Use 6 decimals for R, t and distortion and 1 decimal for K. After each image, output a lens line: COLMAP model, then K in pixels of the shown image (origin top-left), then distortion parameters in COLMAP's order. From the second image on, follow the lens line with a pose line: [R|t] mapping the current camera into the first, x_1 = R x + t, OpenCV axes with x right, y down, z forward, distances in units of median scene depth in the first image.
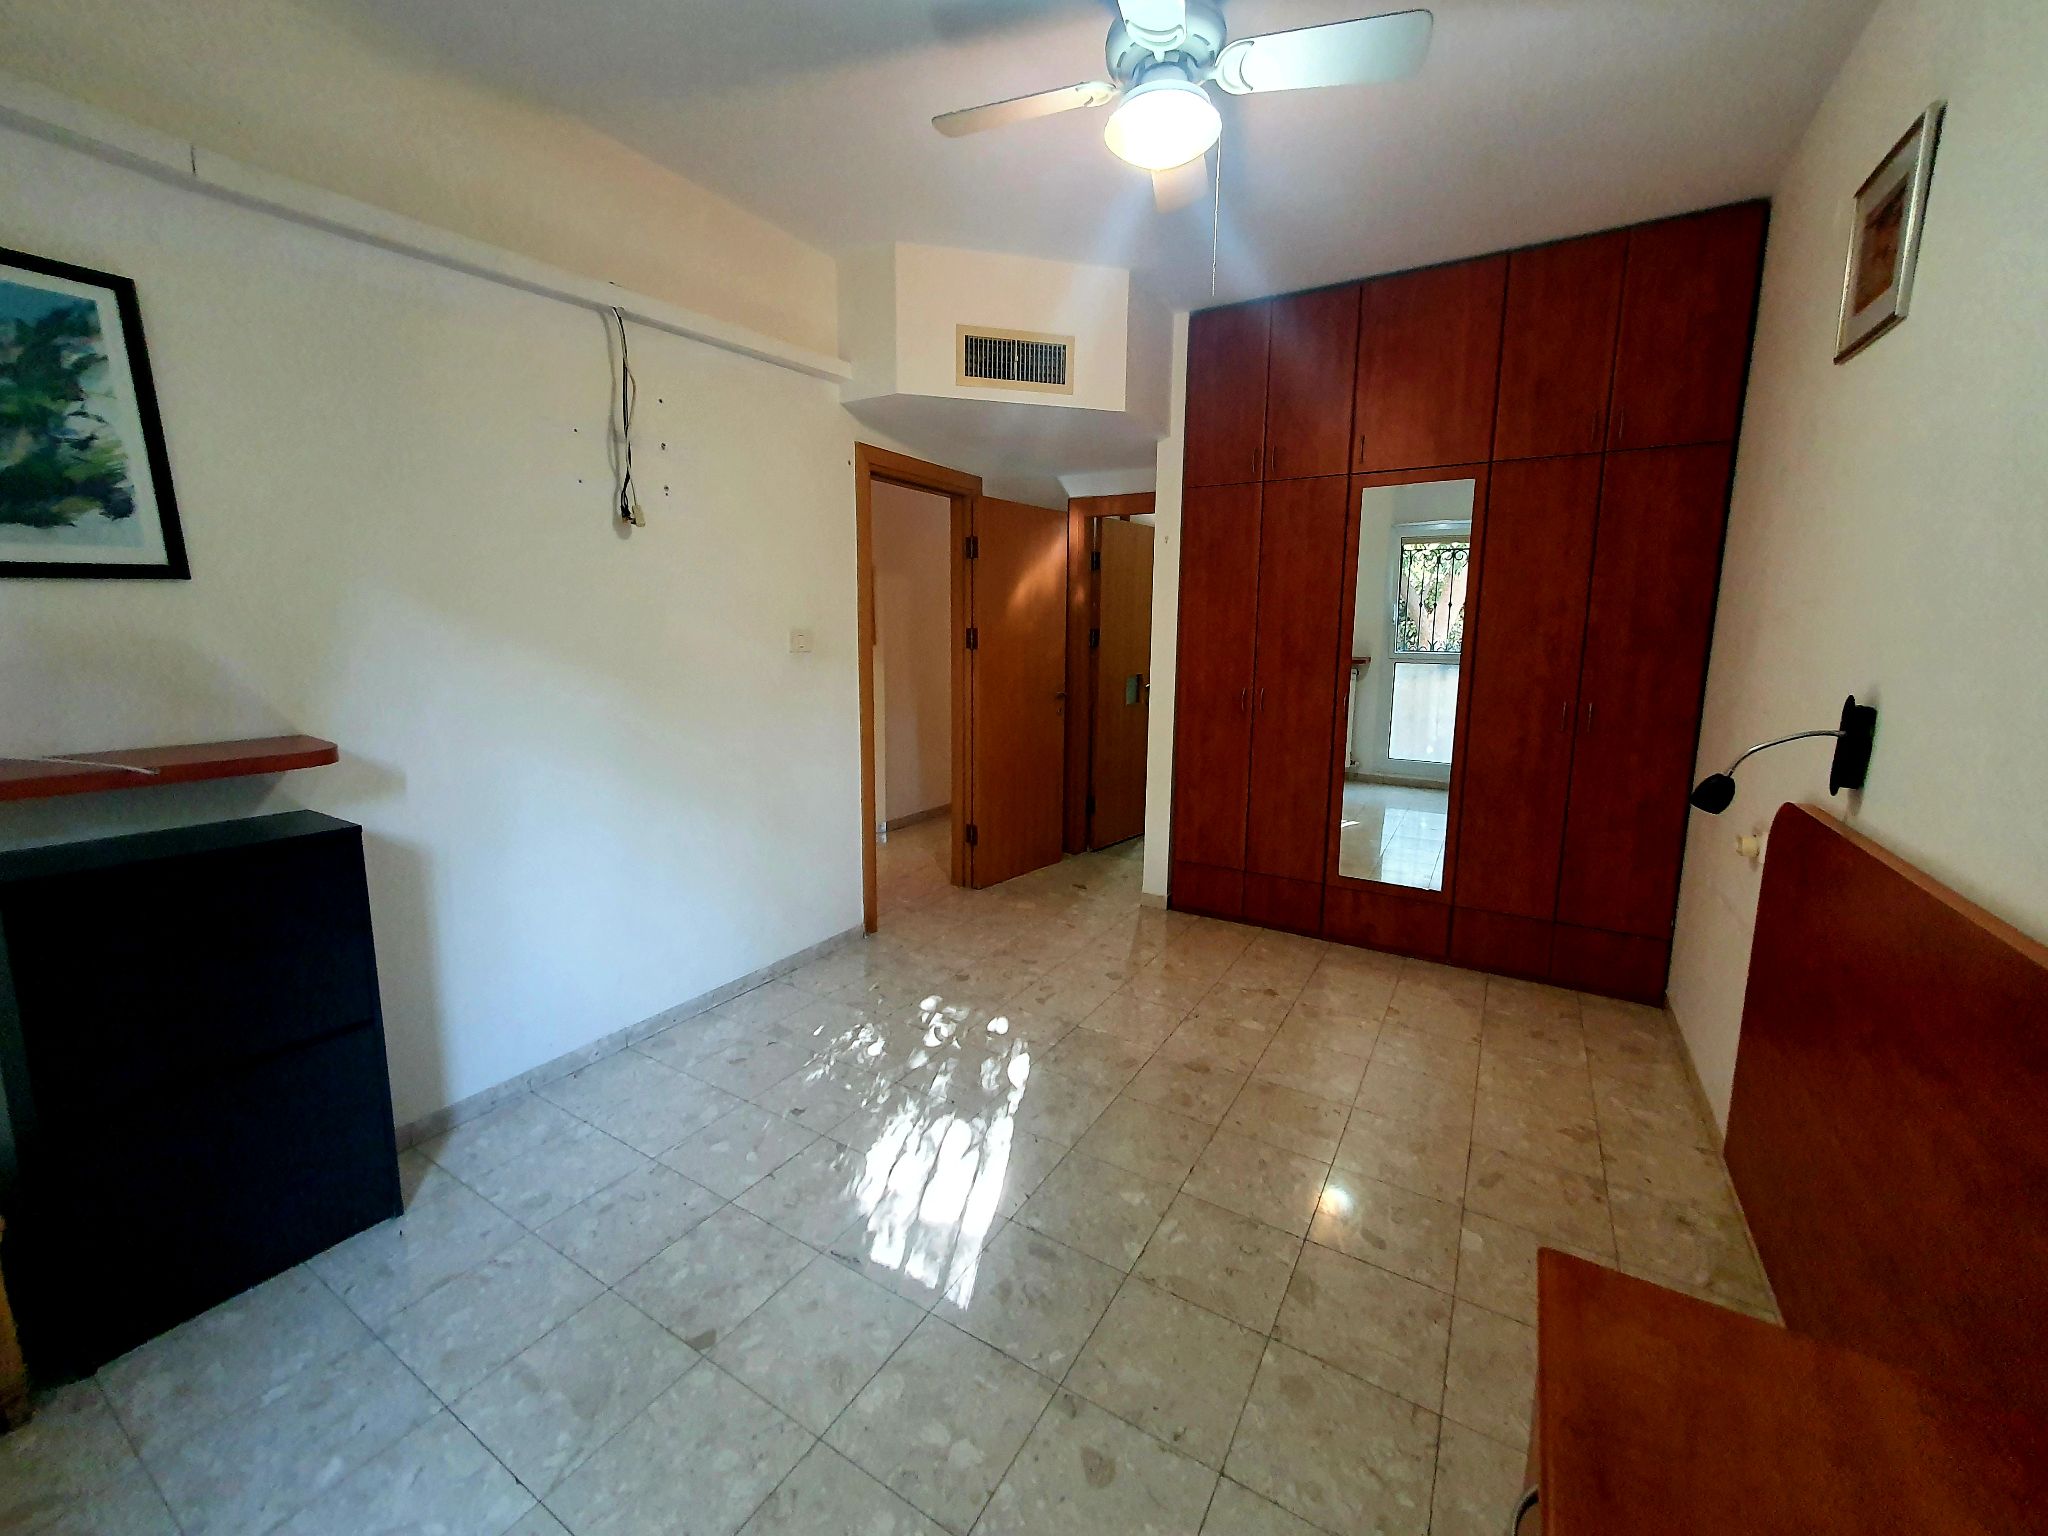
lens RADIAL K [[804.7, 0, 1031.8], [0, 804.7, 748.3], [0, 0, 1]] dist [-0.000544, -0.000114]
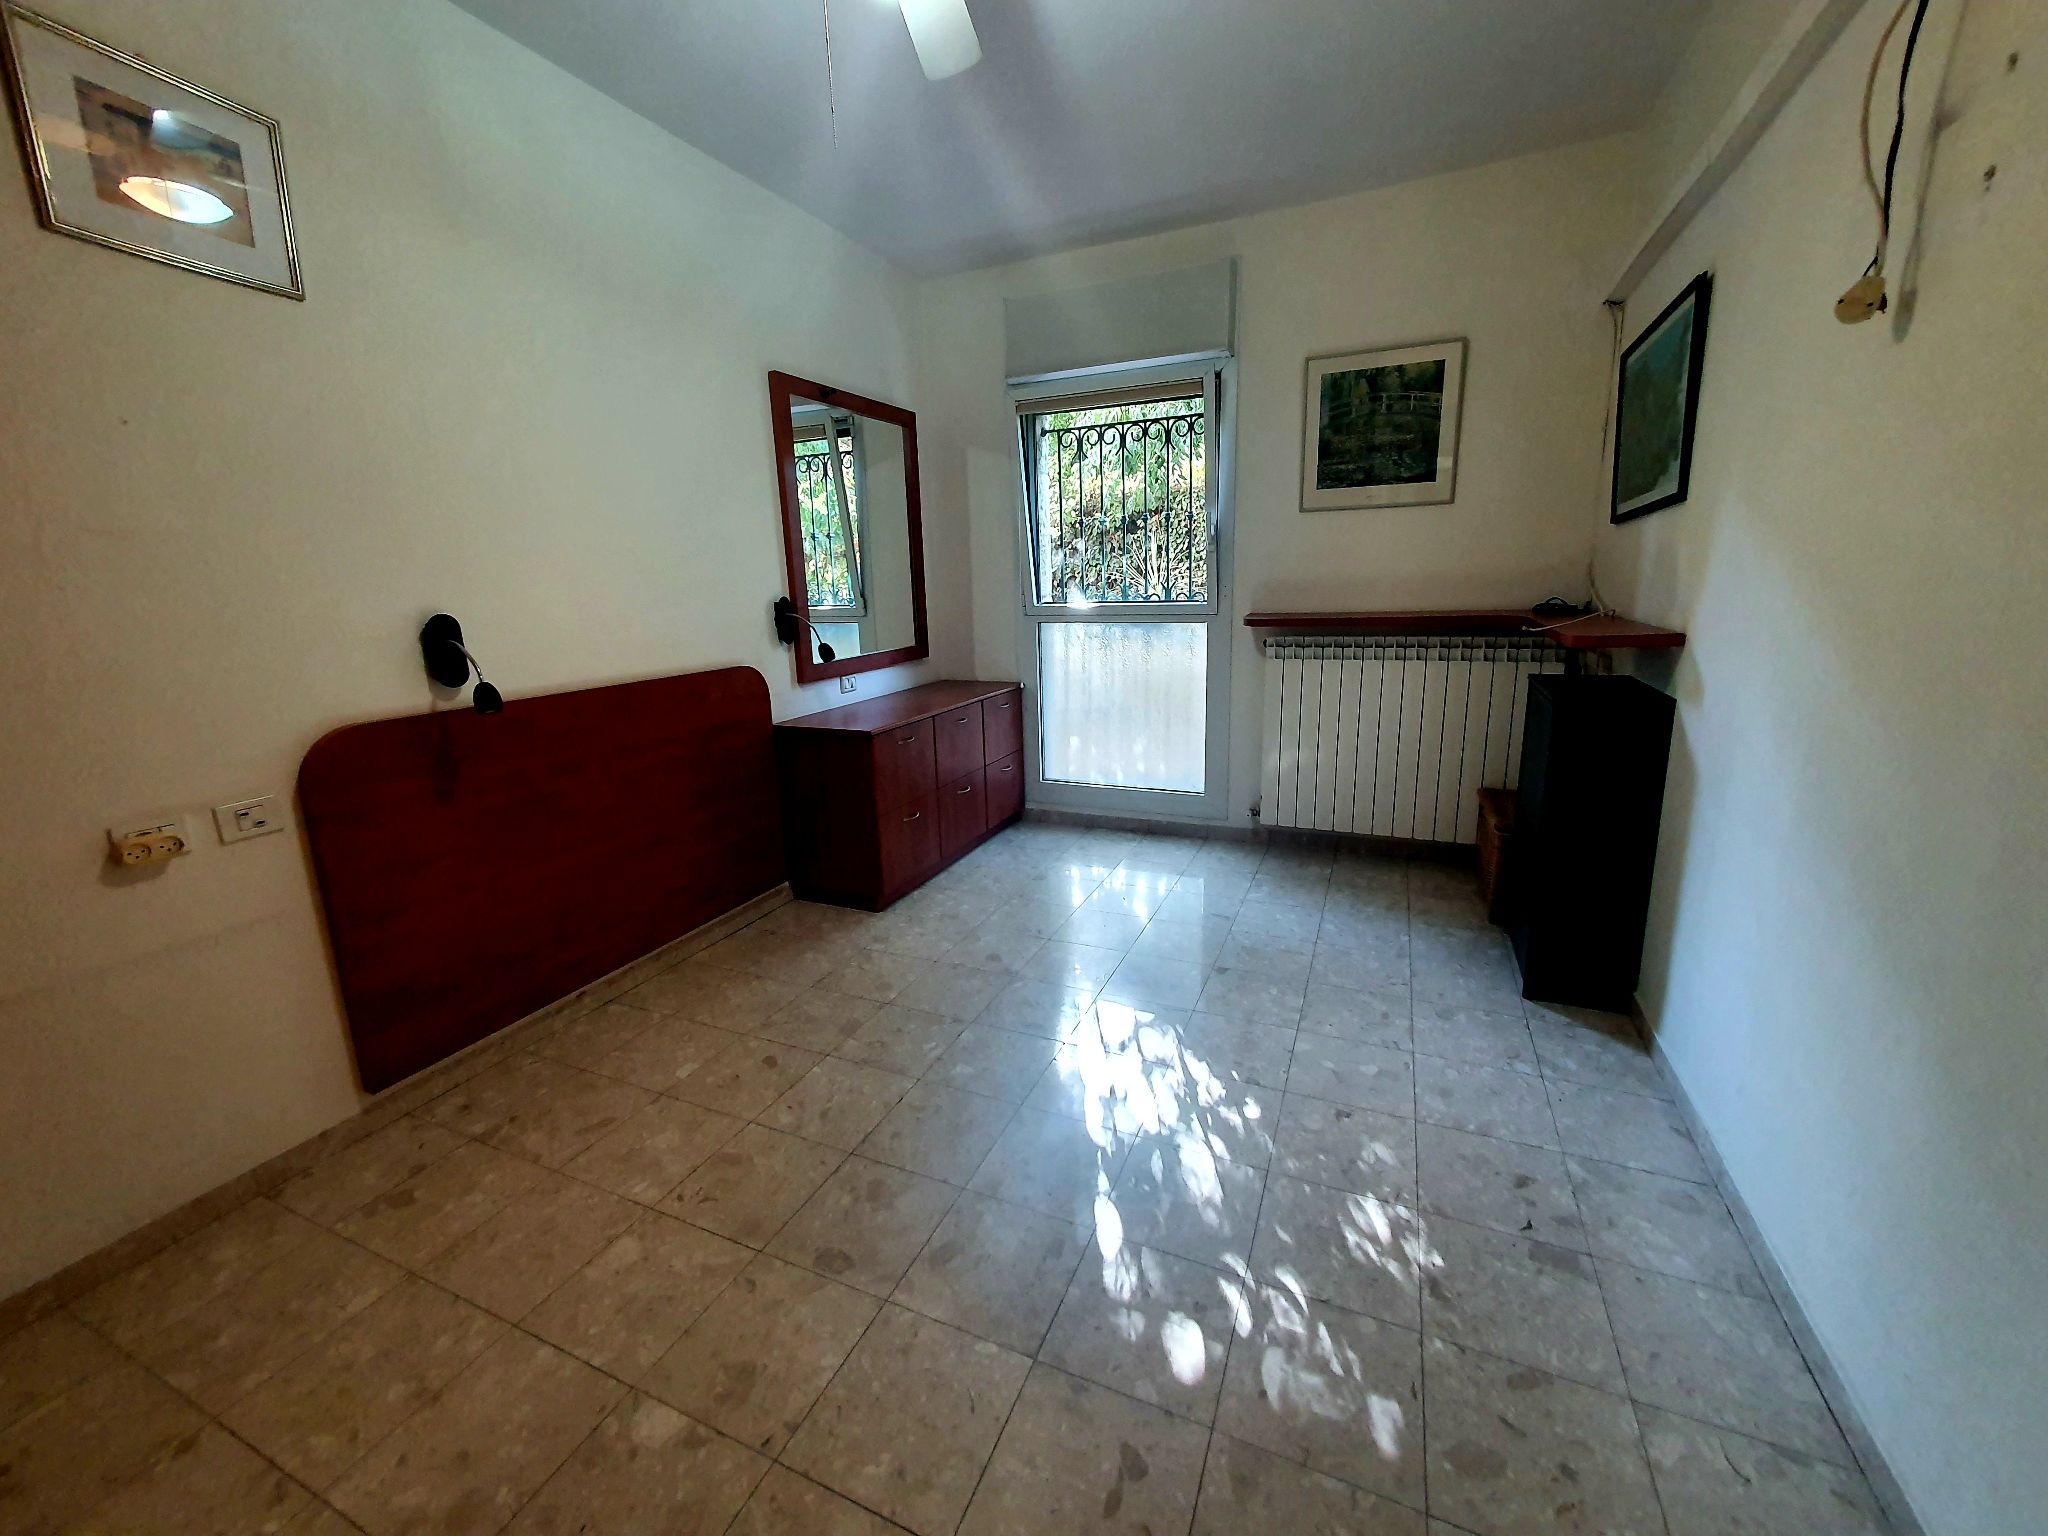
lens RADIAL K [[804.7, 0, 1031.8], [0, 804.7, 748.3], [0, 0, 1]] dist [-0.000544, -0.000114]
pose [[-0.991839, 0.046741, -0.118623, 0.135925], [0.002373, 0.936986, 0.349358, -0.240063], [0.127477, 0.346226, -0.929450, 1.820569]]
